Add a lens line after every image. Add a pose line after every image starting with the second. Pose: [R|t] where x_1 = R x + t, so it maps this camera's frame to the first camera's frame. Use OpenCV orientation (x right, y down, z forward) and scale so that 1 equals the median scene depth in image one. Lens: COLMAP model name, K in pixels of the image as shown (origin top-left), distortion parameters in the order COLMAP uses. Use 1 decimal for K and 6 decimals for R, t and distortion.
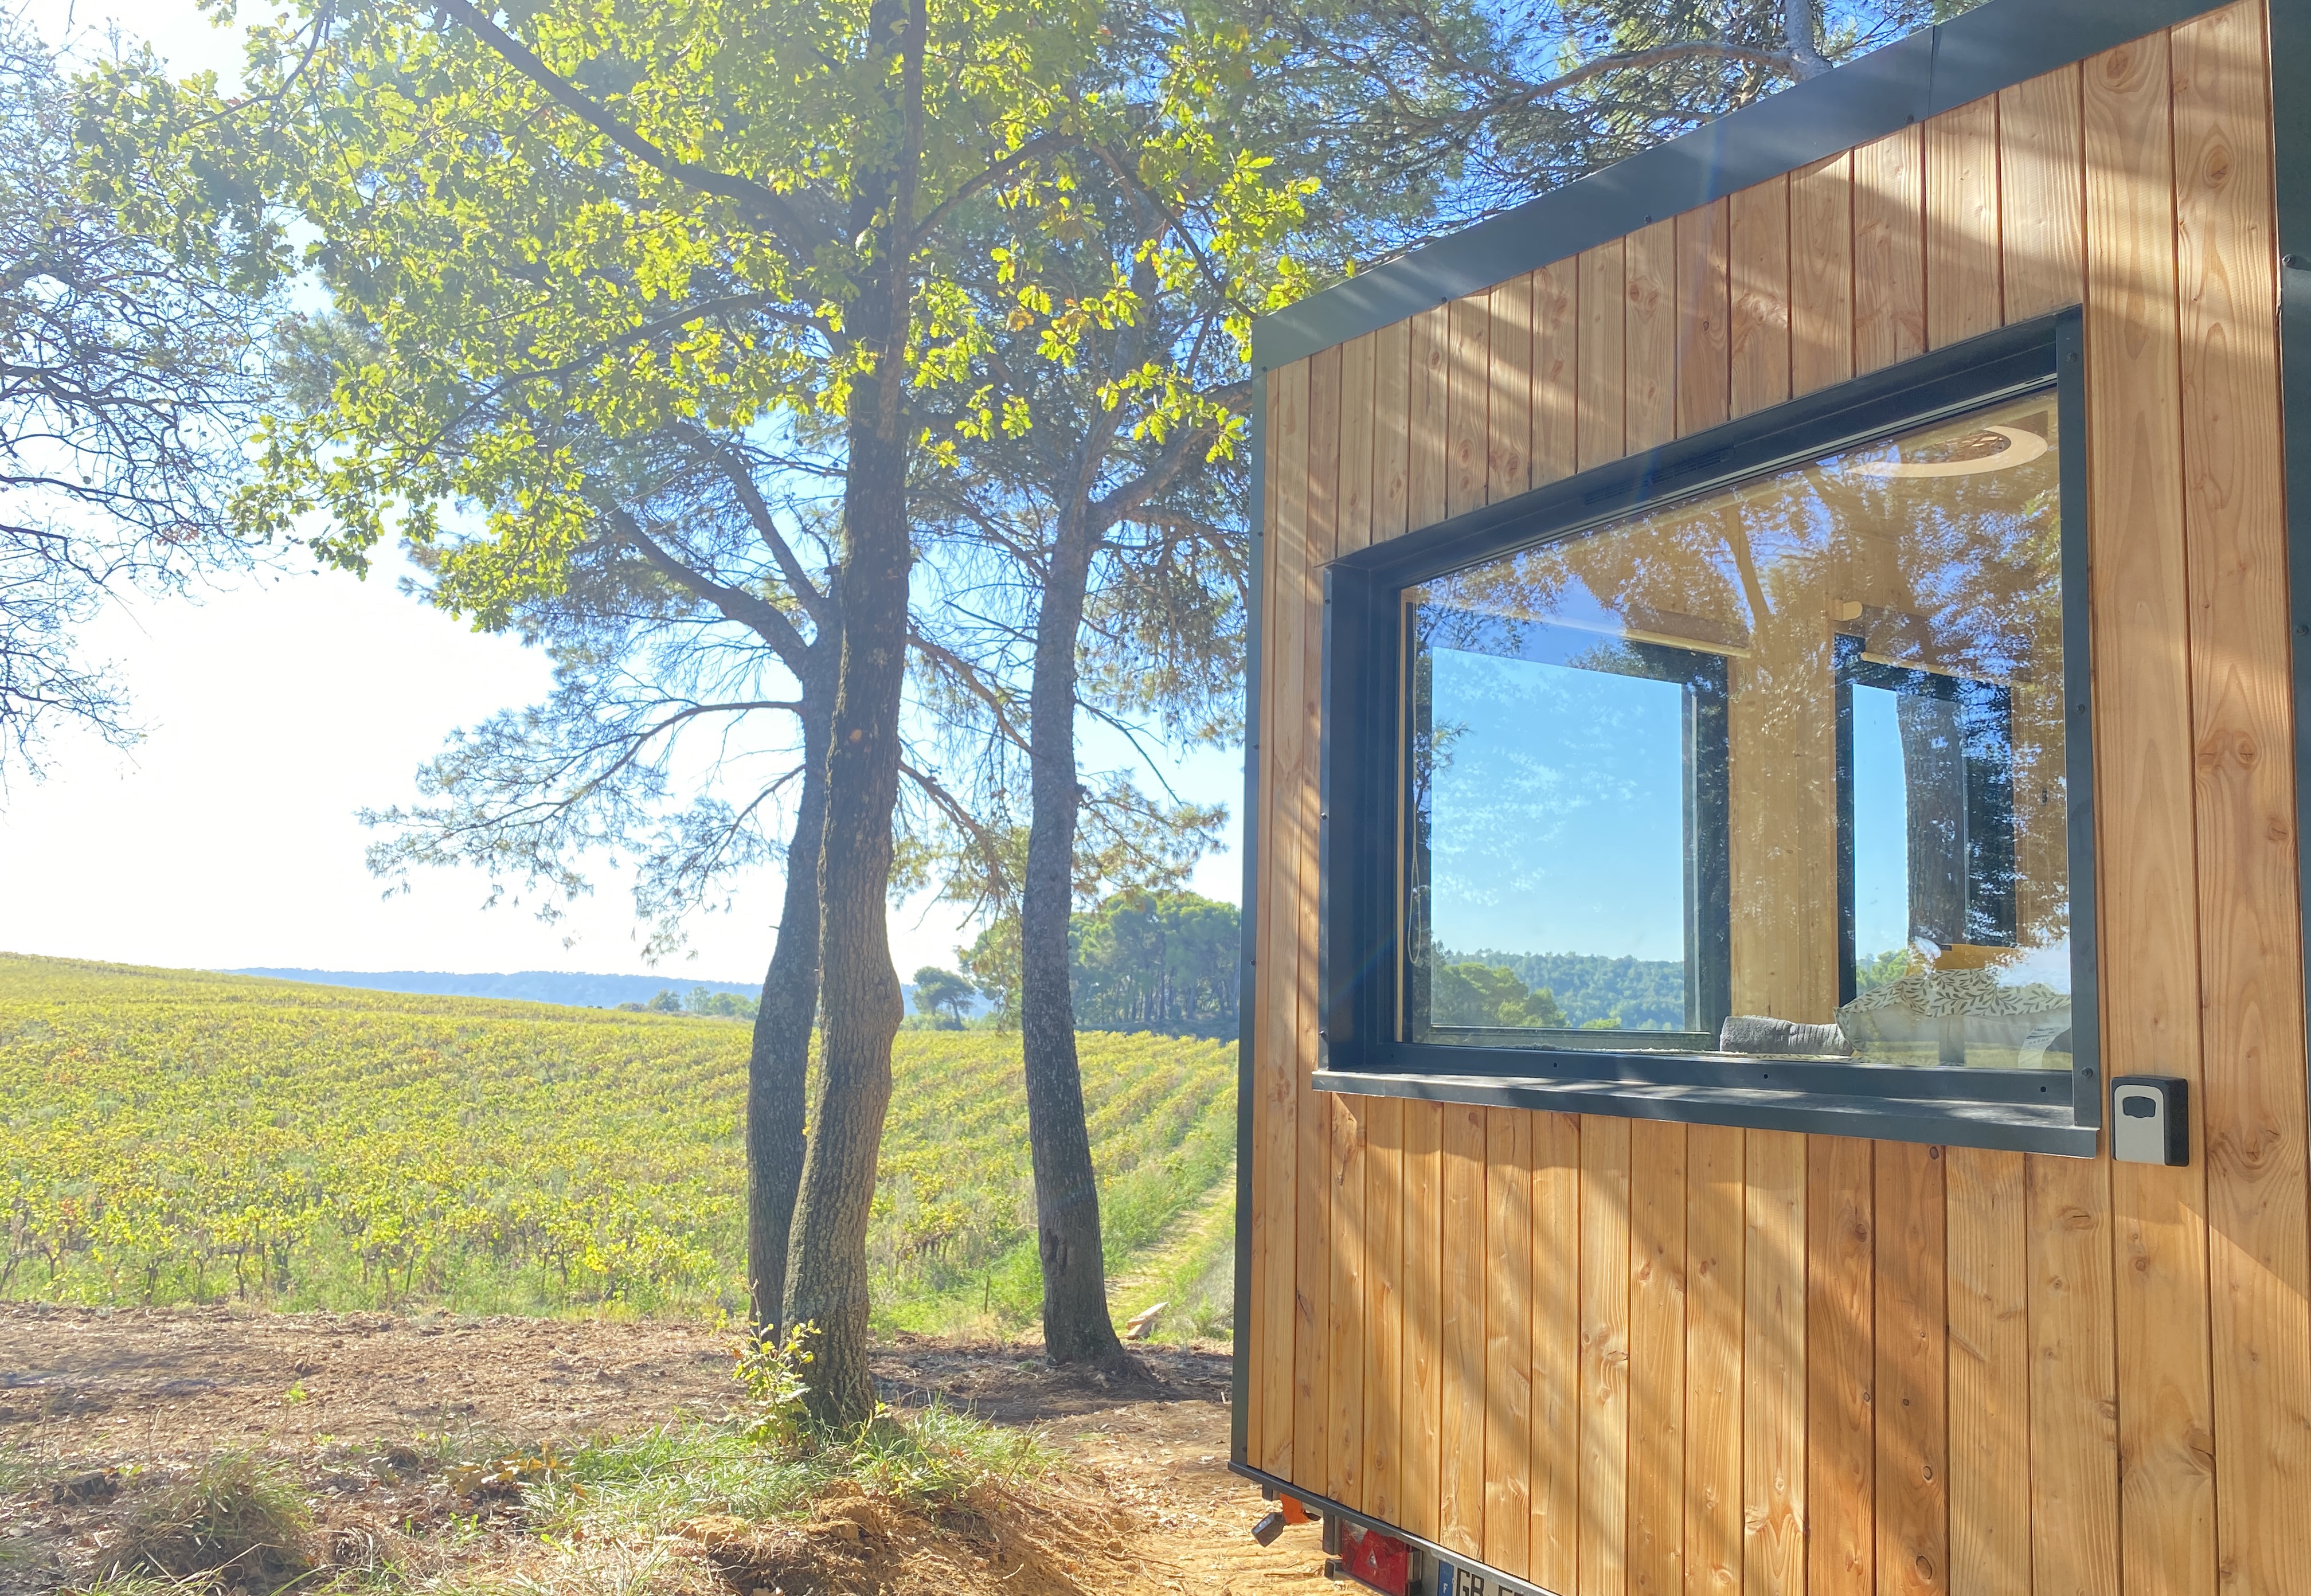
lens RADIAL K [[1743.0, 0, 1151.2], [0, 1743.0, 803.1], [0, 0, 1]] dist [-0.003860, -0.000450]
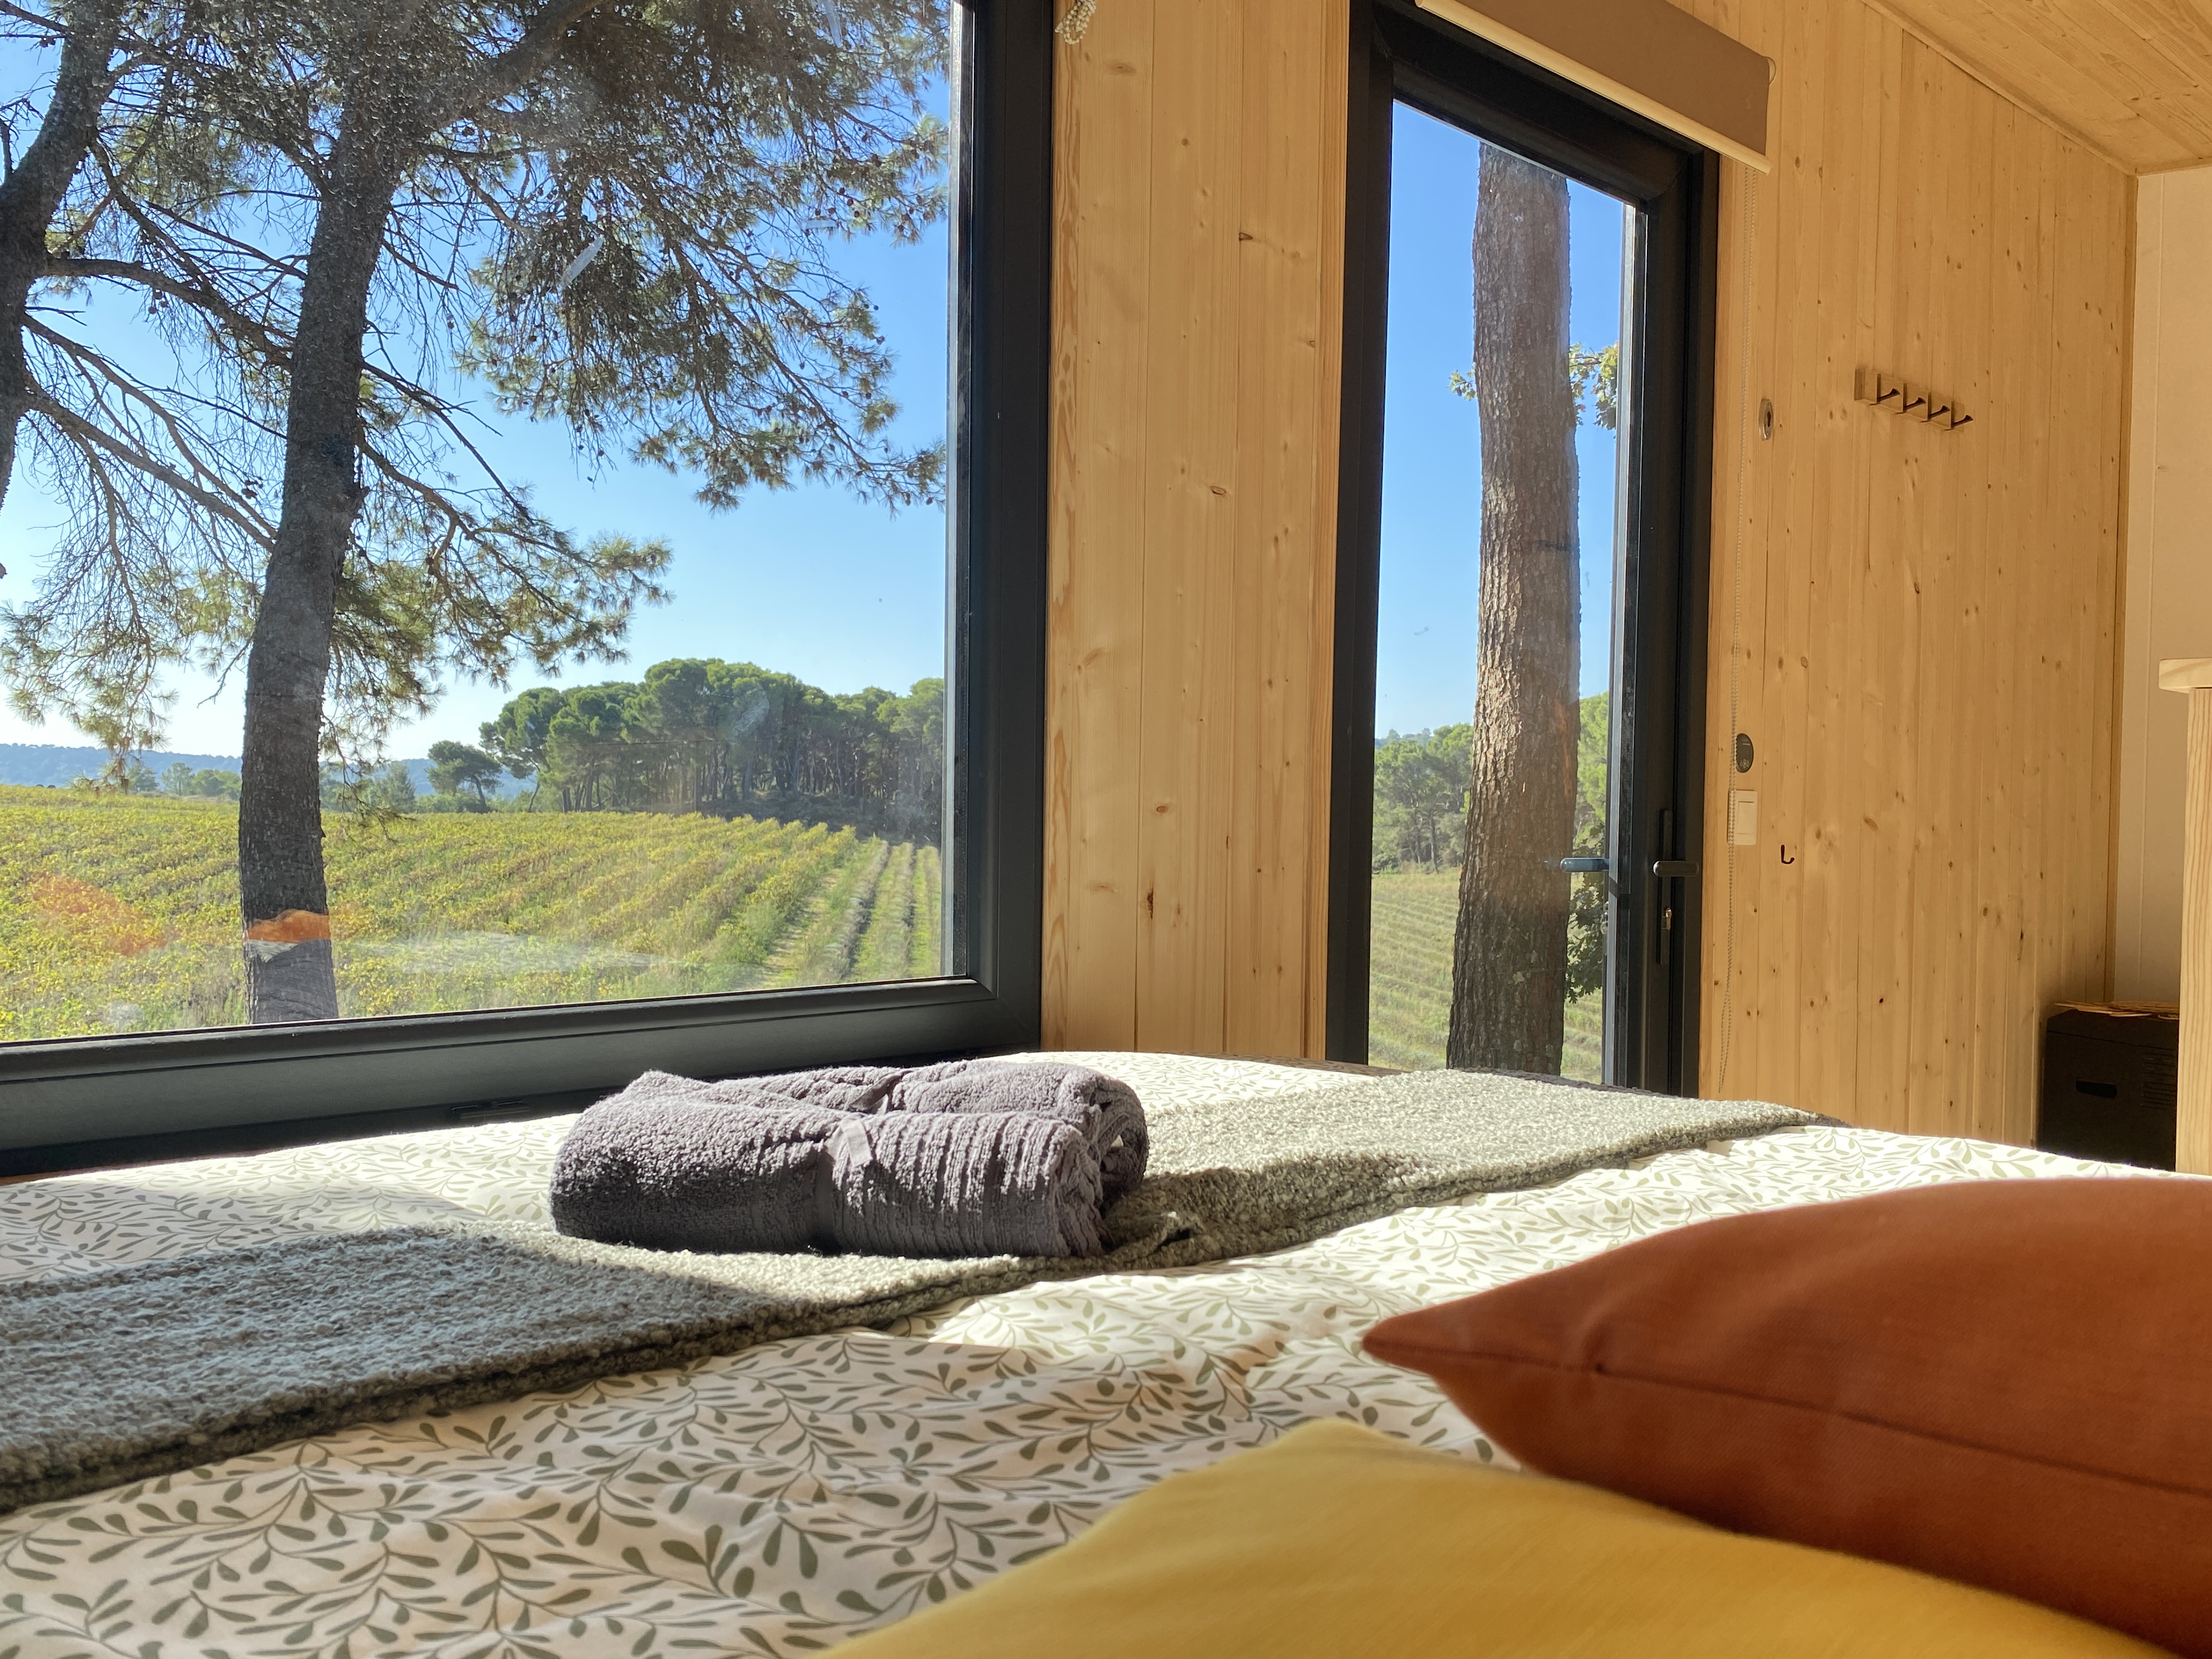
lens RADIAL K [[1810.1, 0, 1108.7], [0, 1810.1, 829.1], [0, 0, 1]] dist [-0.001908, -0.003287]
pose [[0.978078, -0.004799, 0.208182, 0.063138], [-0.024547, 0.990107, 0.138151, 0.011328], [-0.206786, -0.140233, 0.968284, 0.146694]]
